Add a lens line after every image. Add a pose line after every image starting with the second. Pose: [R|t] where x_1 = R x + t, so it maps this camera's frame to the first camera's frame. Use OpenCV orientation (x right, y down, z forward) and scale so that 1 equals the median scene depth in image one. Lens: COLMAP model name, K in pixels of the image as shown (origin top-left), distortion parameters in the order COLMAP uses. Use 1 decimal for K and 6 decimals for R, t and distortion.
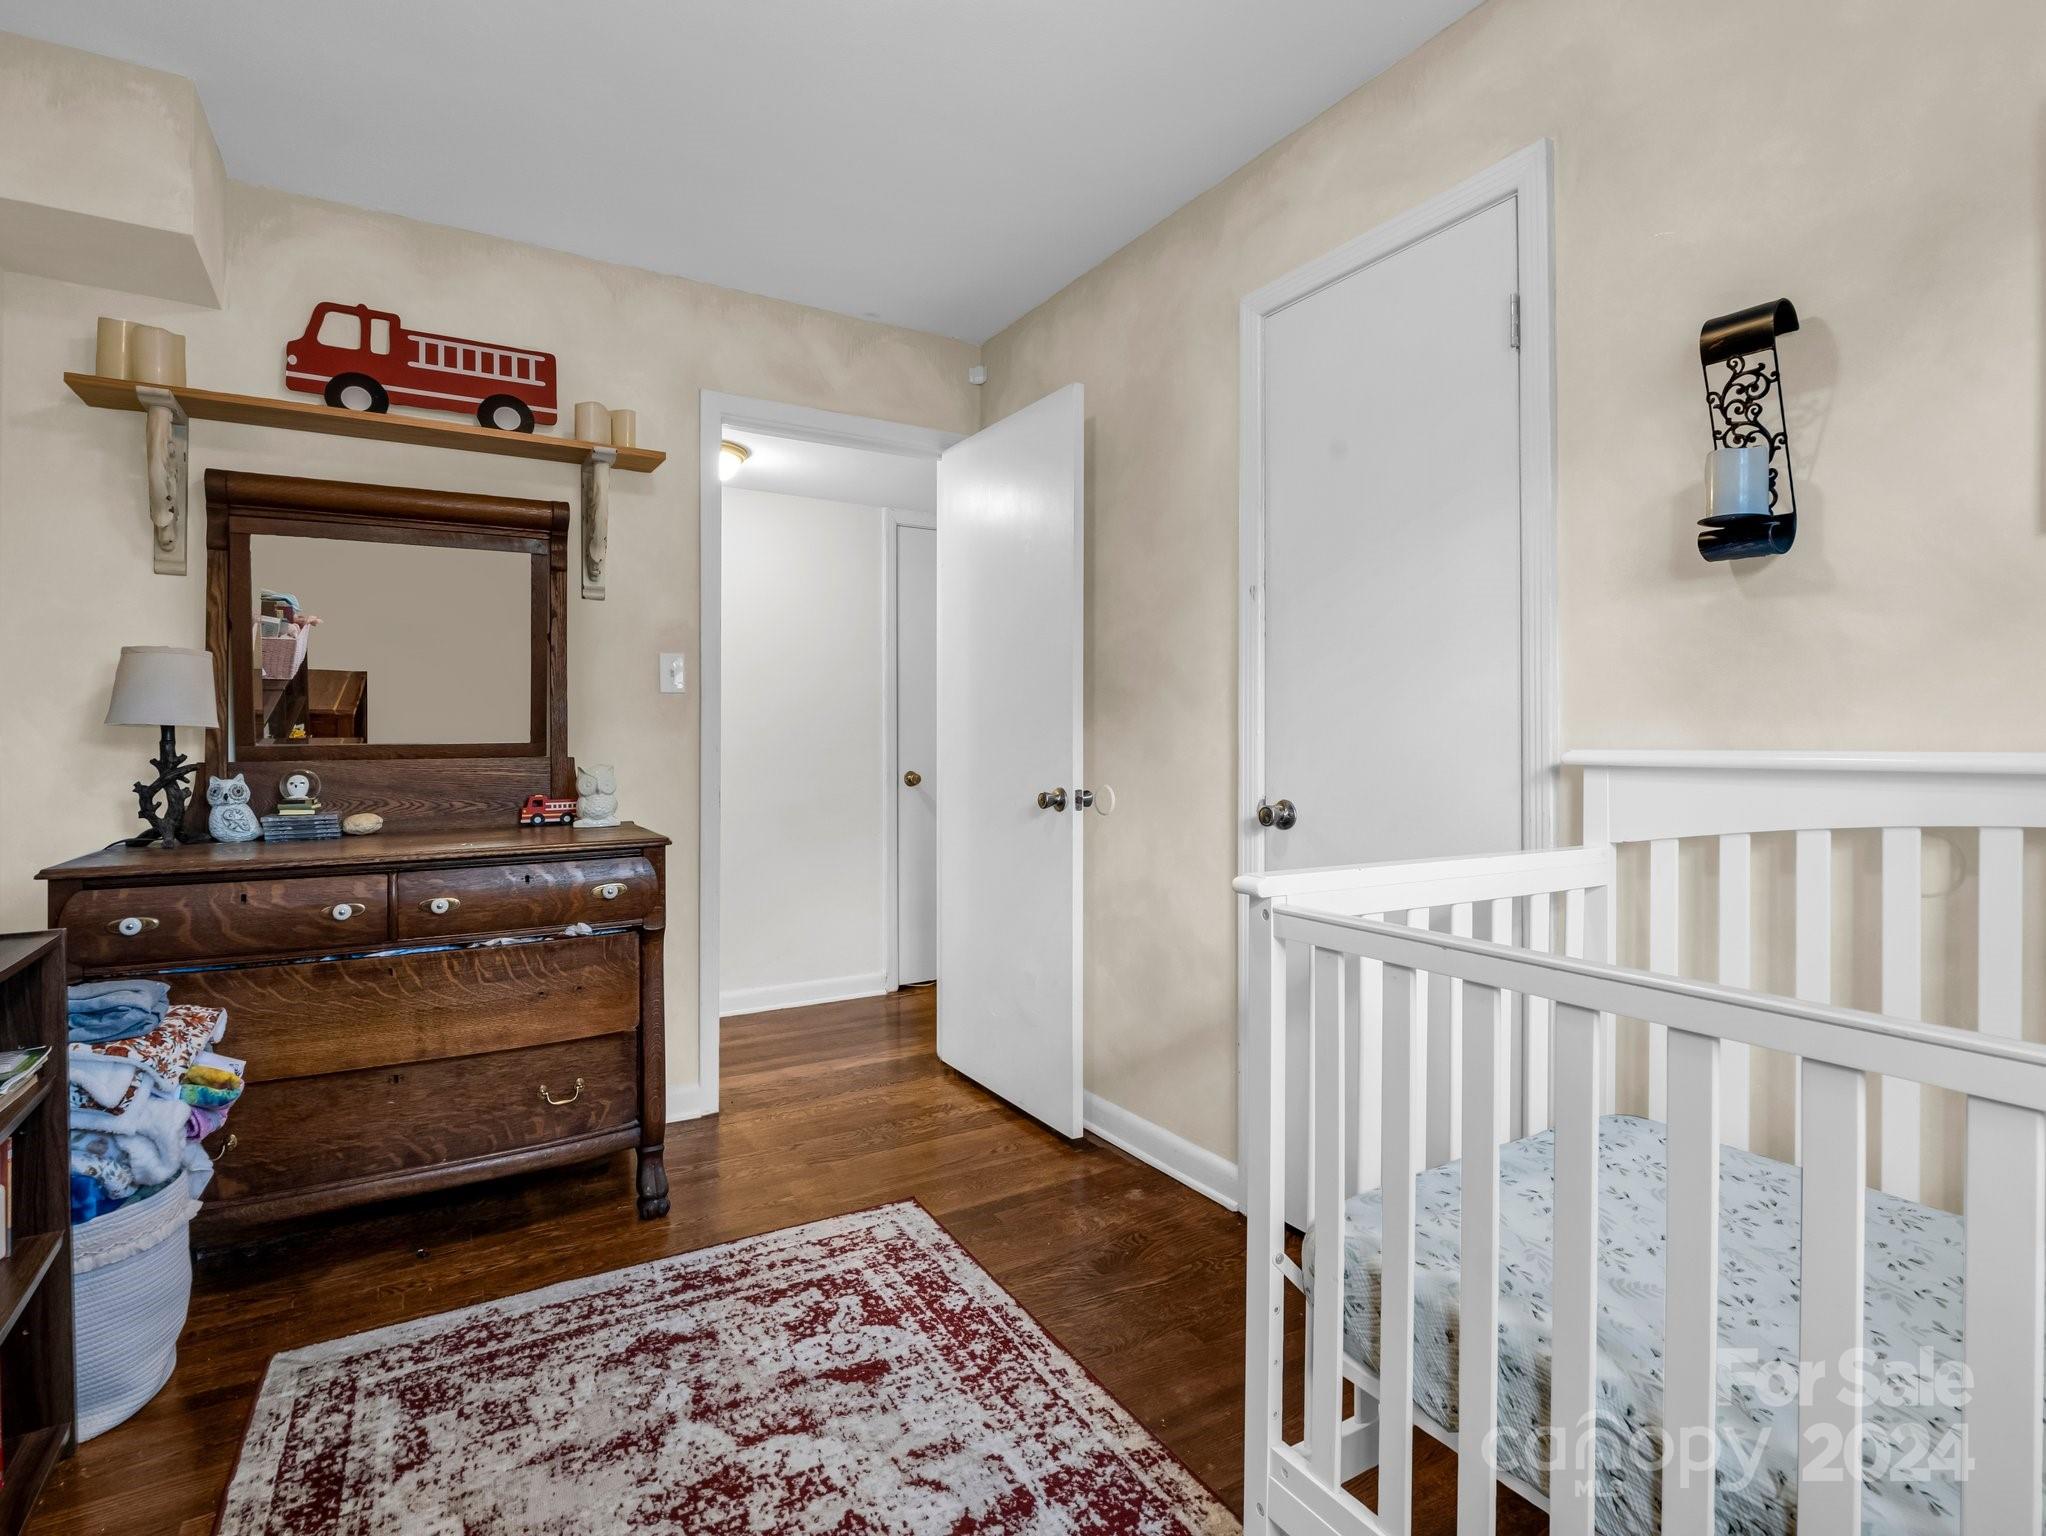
lens RADIAL K [[981.6, 0, 1027.8], [0, 981.6, 761.5], [0, 0, 1]] dist [-0.017892, -0.000208]
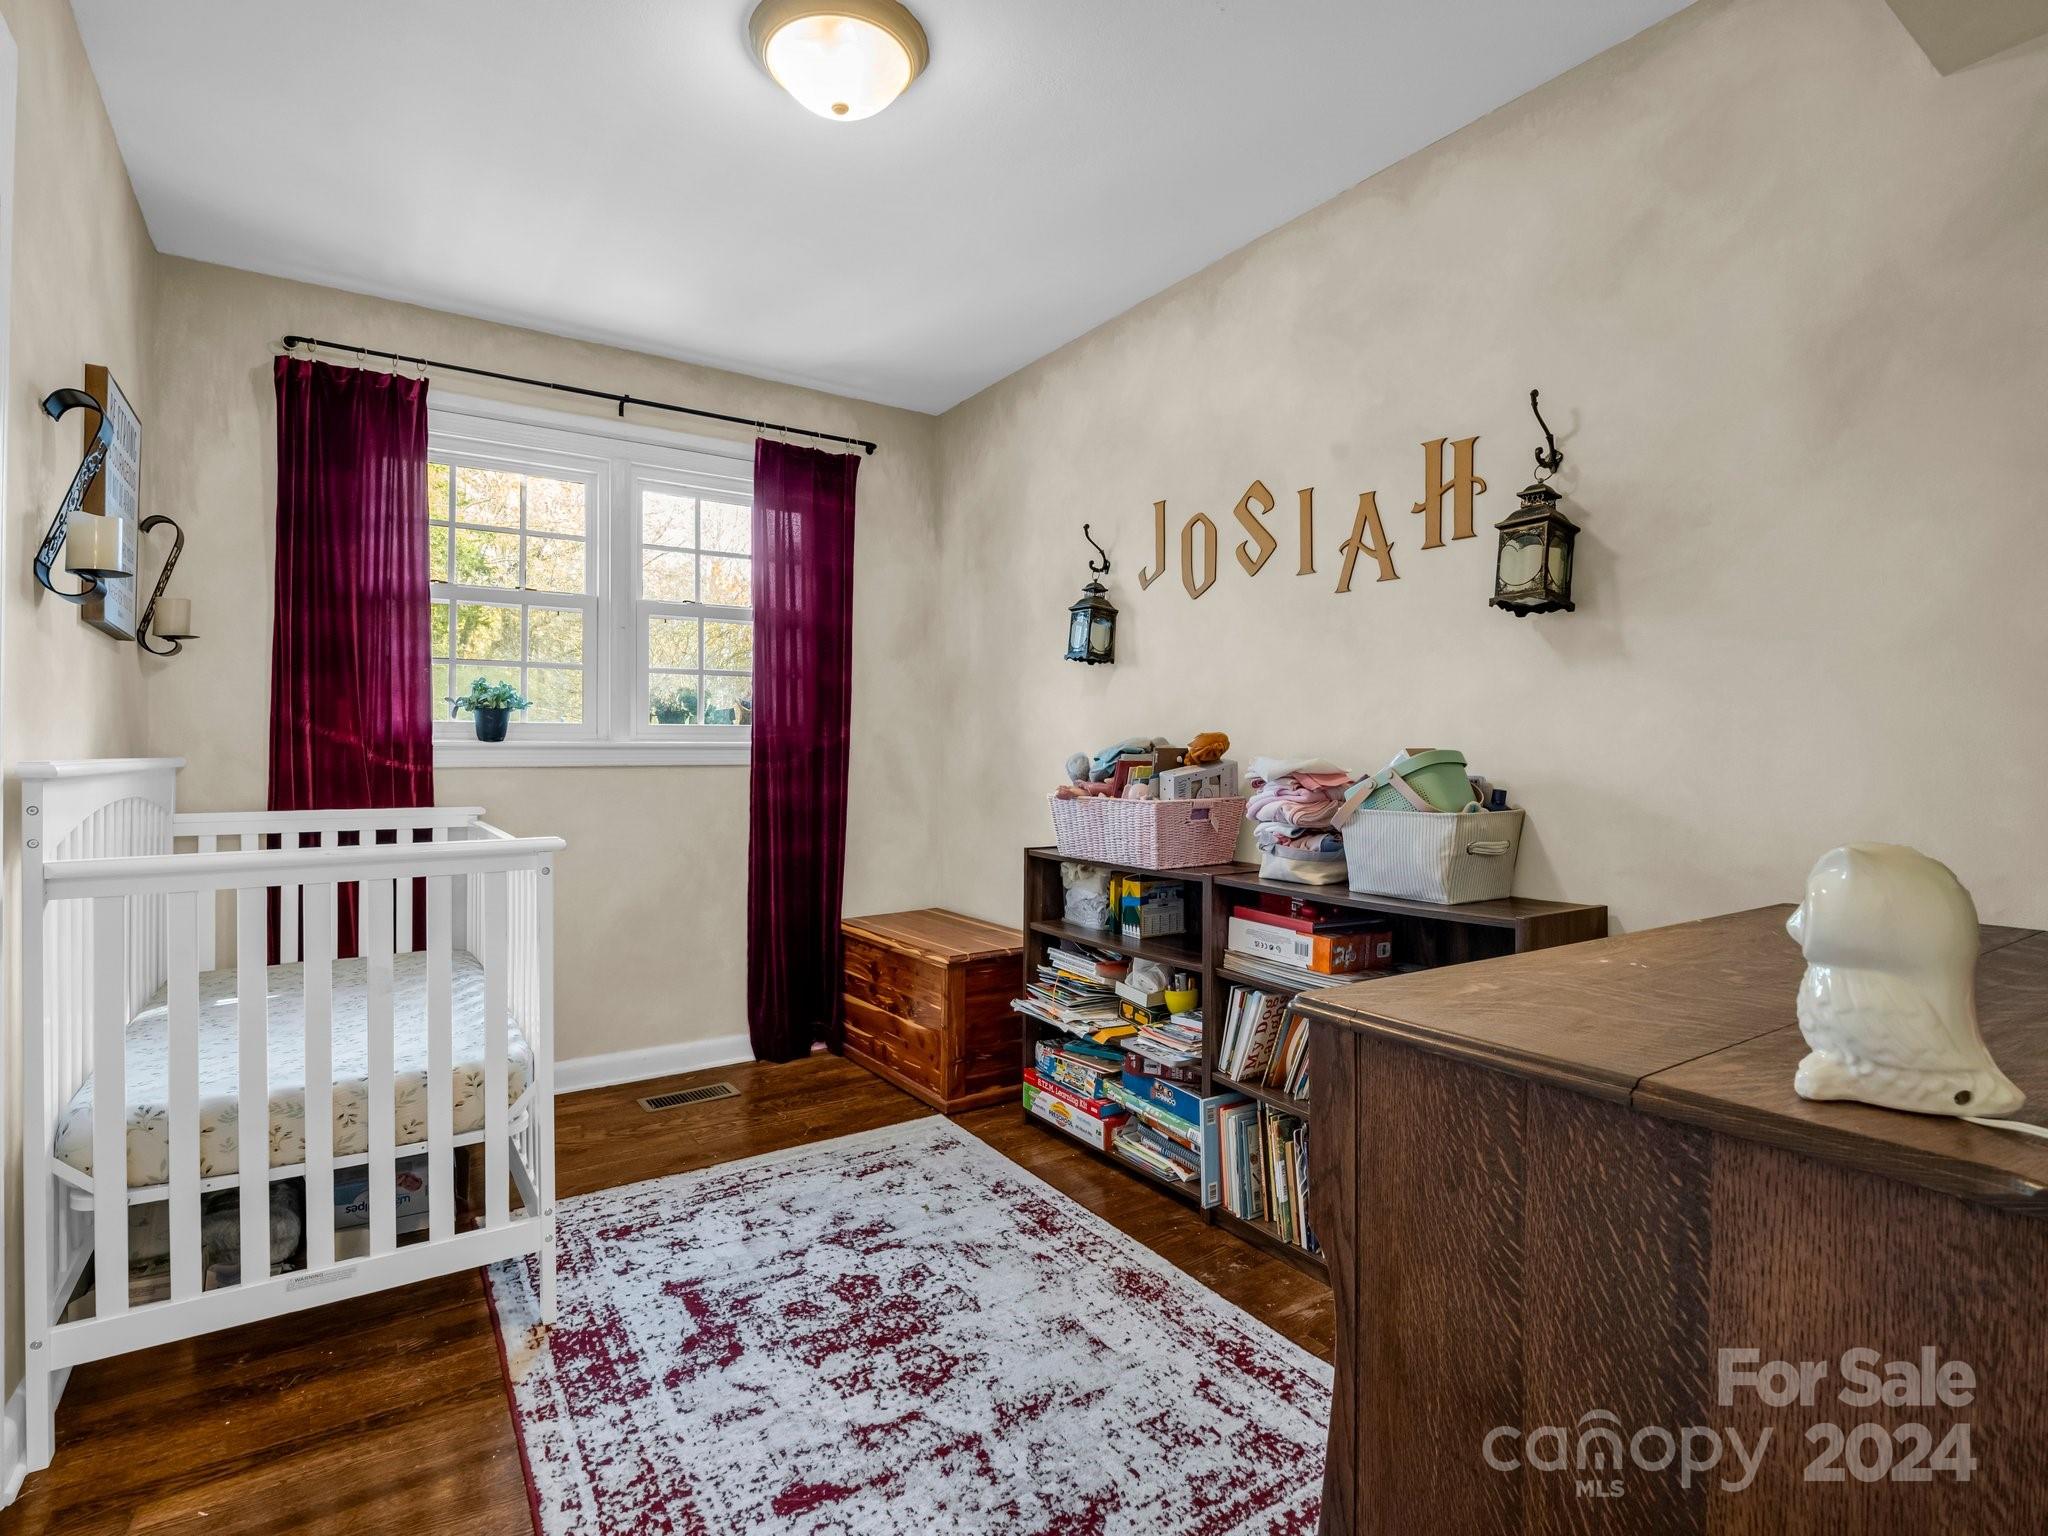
lens RADIAL K [[992.4, 0, 1024.0], [0, 992.4, 768.0], [0, 0, 1]] dist [-0.000386, -0.000069]
pose [[-0.998795, 0.002899, -0.048983, -0.349696], [0.001030, 0.999272, 0.038128, -0.048505], [0.049058, 0.038032, -0.998072, 2.025428]]
